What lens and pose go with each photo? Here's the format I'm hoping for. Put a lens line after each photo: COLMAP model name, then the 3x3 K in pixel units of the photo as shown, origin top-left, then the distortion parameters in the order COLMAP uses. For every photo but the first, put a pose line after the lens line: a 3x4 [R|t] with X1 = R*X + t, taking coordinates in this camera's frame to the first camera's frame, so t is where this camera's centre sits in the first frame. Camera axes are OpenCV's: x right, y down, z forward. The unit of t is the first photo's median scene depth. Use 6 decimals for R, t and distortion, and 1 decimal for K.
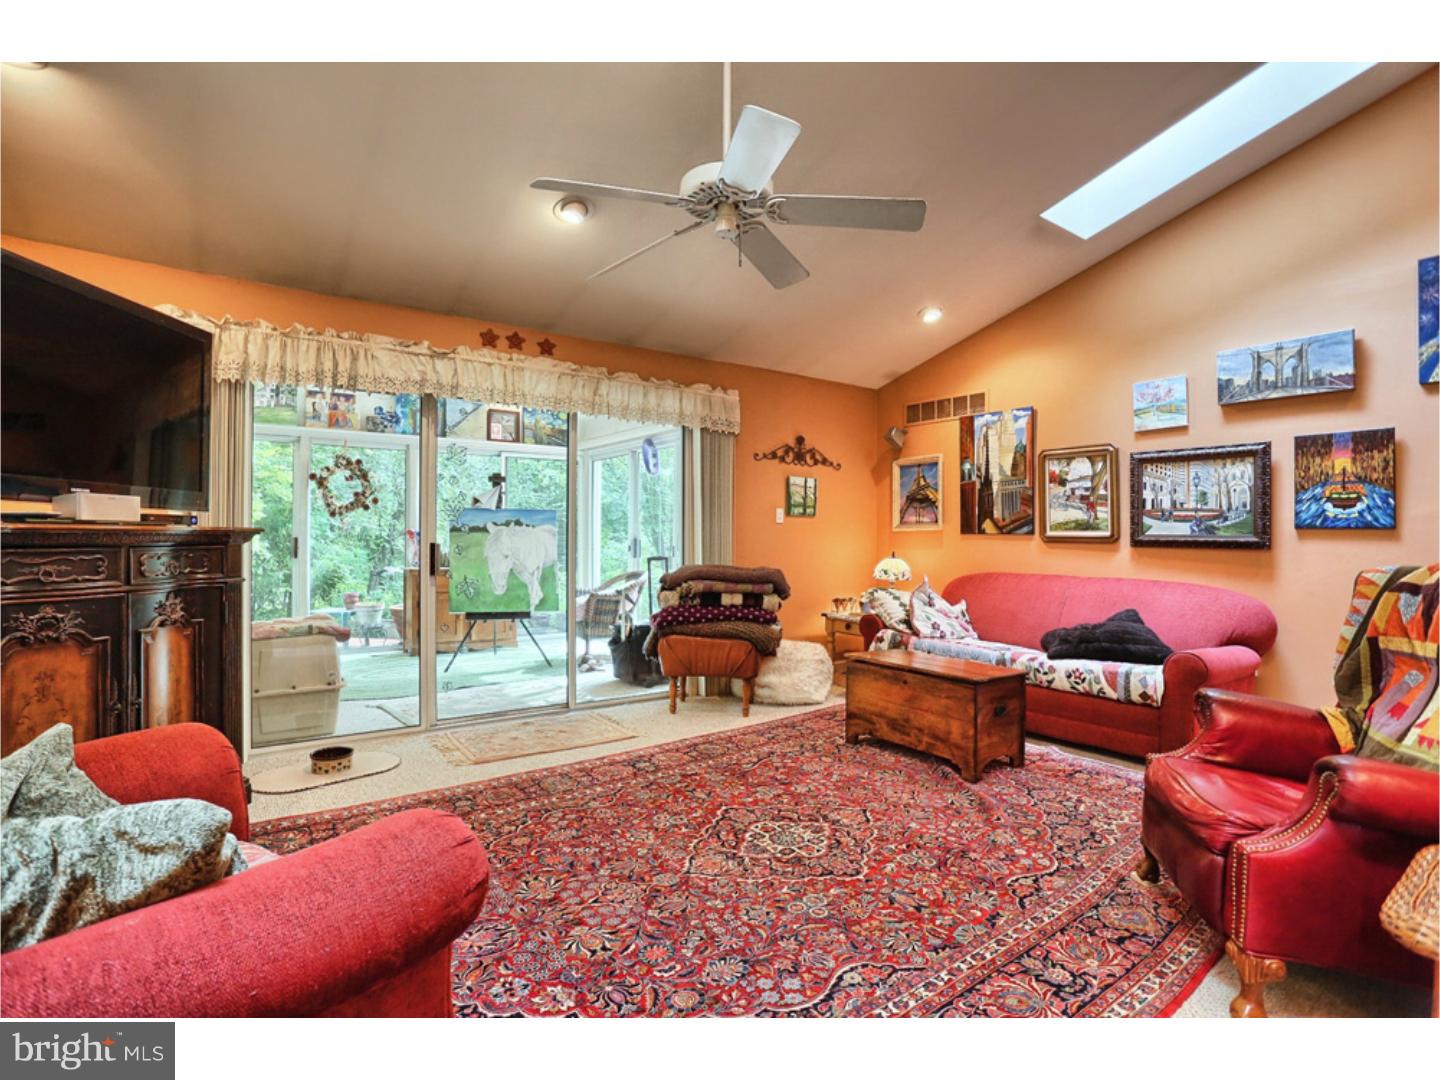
lens RADIAL K [[699.0, 0, 706.3], [0, 699.0, 536.7], [0, 0, 1]] dist [-0.076614, 0.035428]
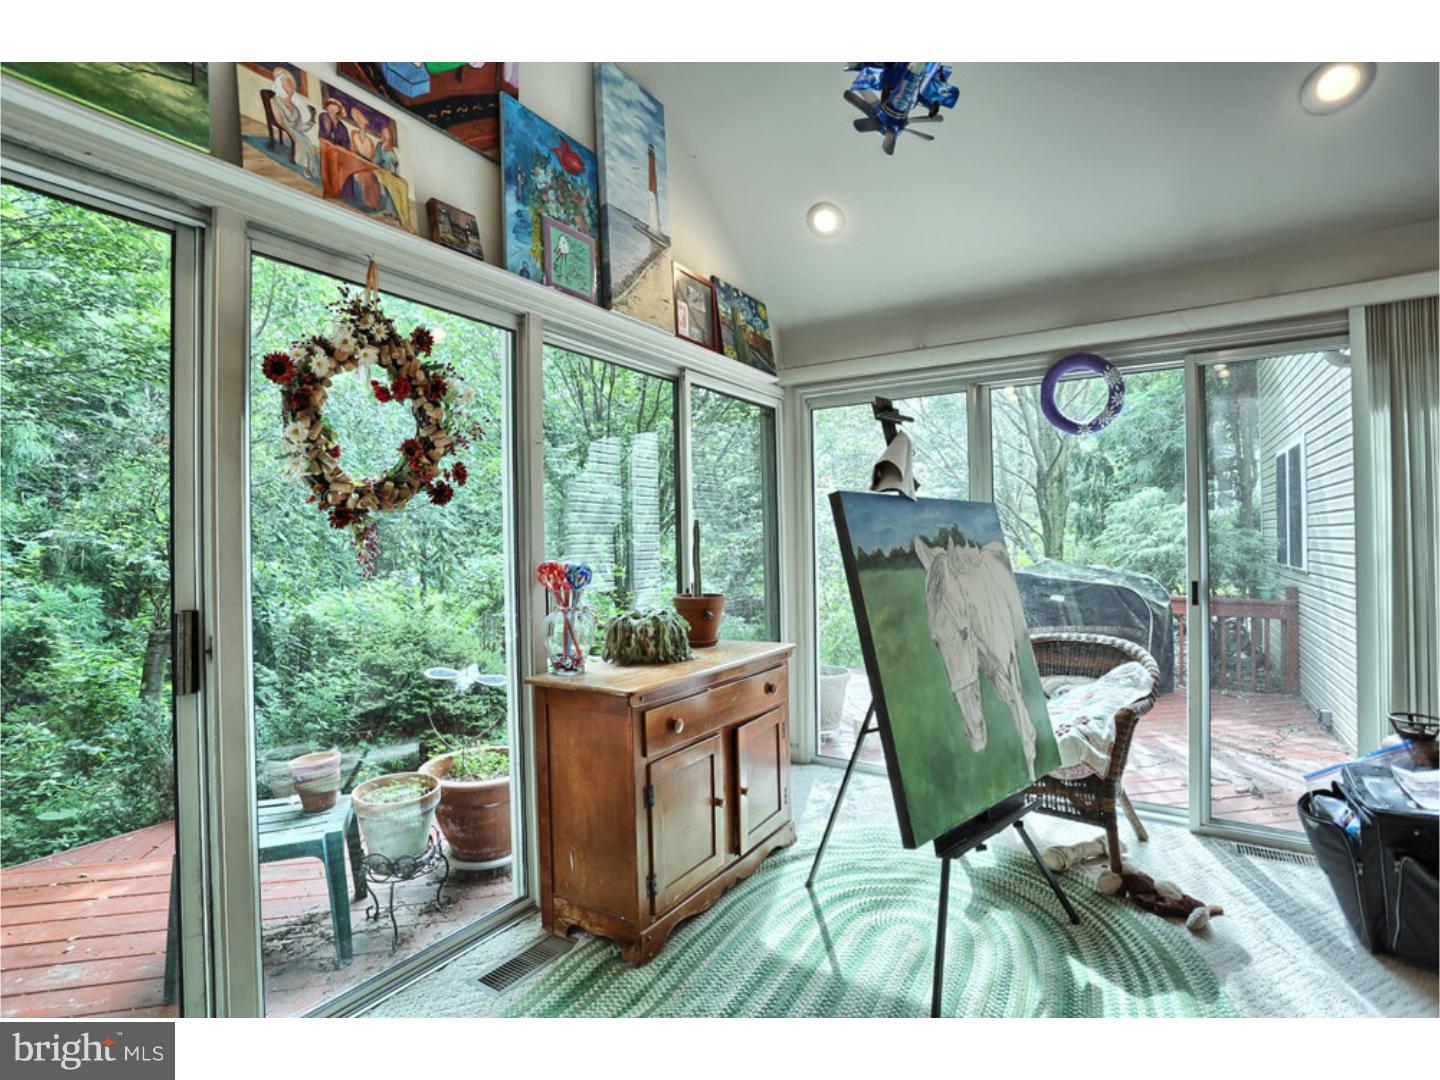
lens RADIAL K [[699.0, 0, 706.3], [0, 699.0, 536.7], [0, 0, 1]] dist [-0.076614, 0.035428]
pose [[0.932451, -0.015788, 0.360951, -0.526175], [0.018964, 0.999806, -0.005258, -0.020842], [-0.360798, 0.011748, 0.932570, 0.717317]]
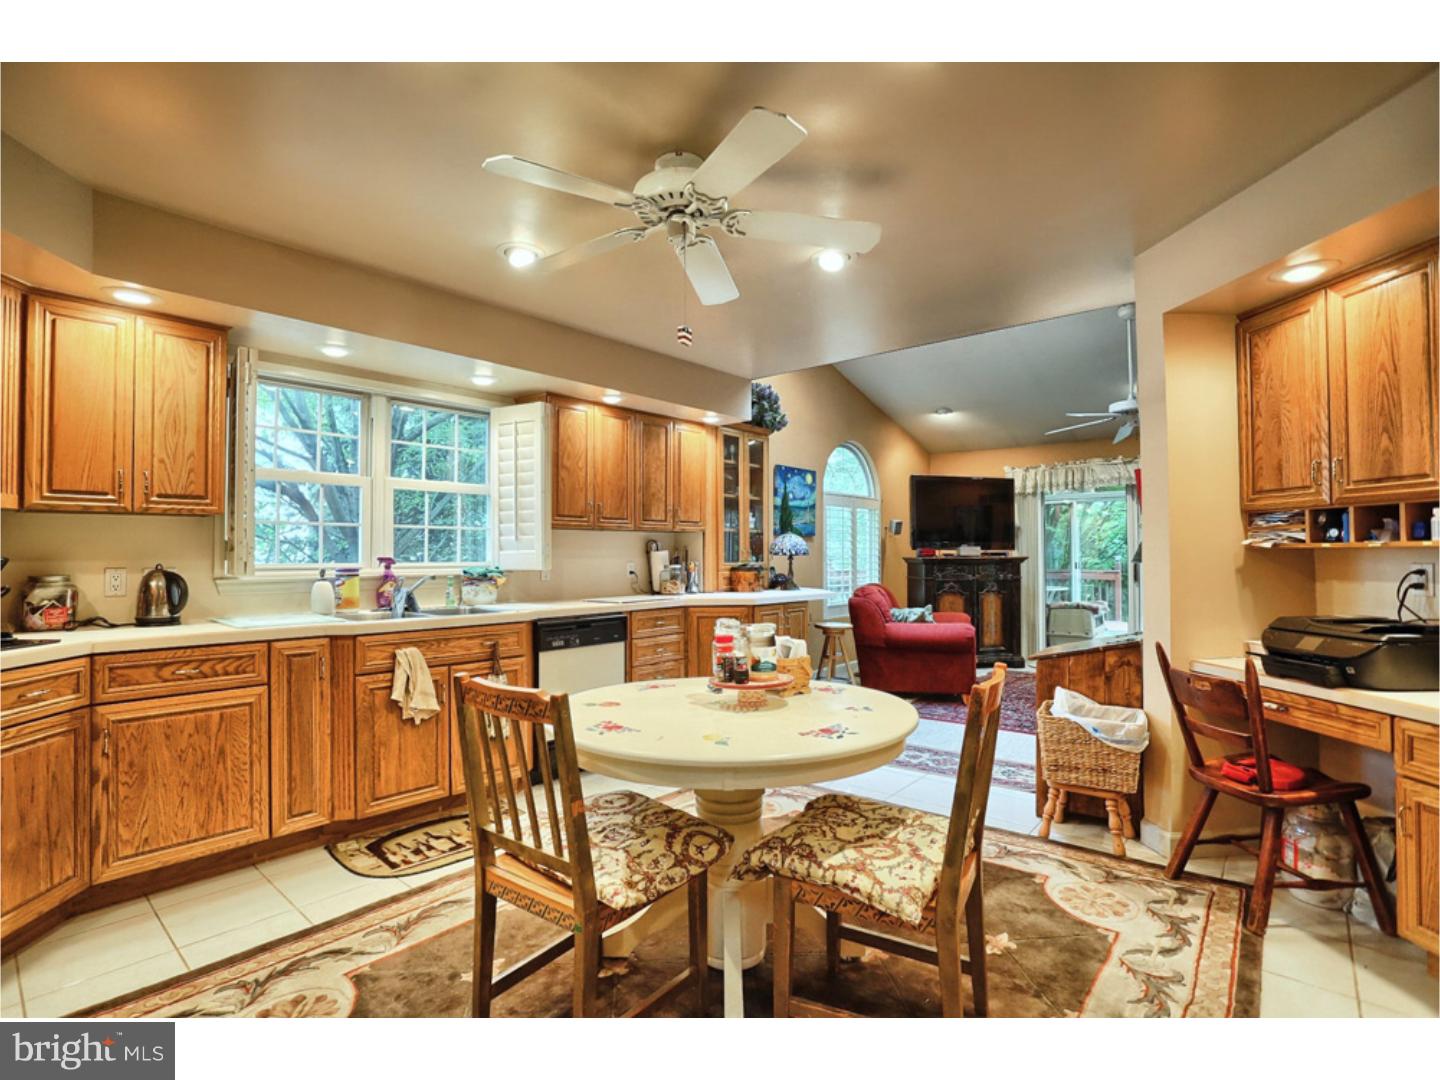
lens RADIAL K [[699.0, 0, 706.3], [0, 699.0, 536.7], [0, 0, 1]] dist [-0.076614, 0.035428]
pose [[0.220453, -0.033215, -0.974832, 1.325239], [0.002741, 0.999437, -0.033434, -0.004390], [0.975394, 0.004698, 0.220420, -0.596267]]
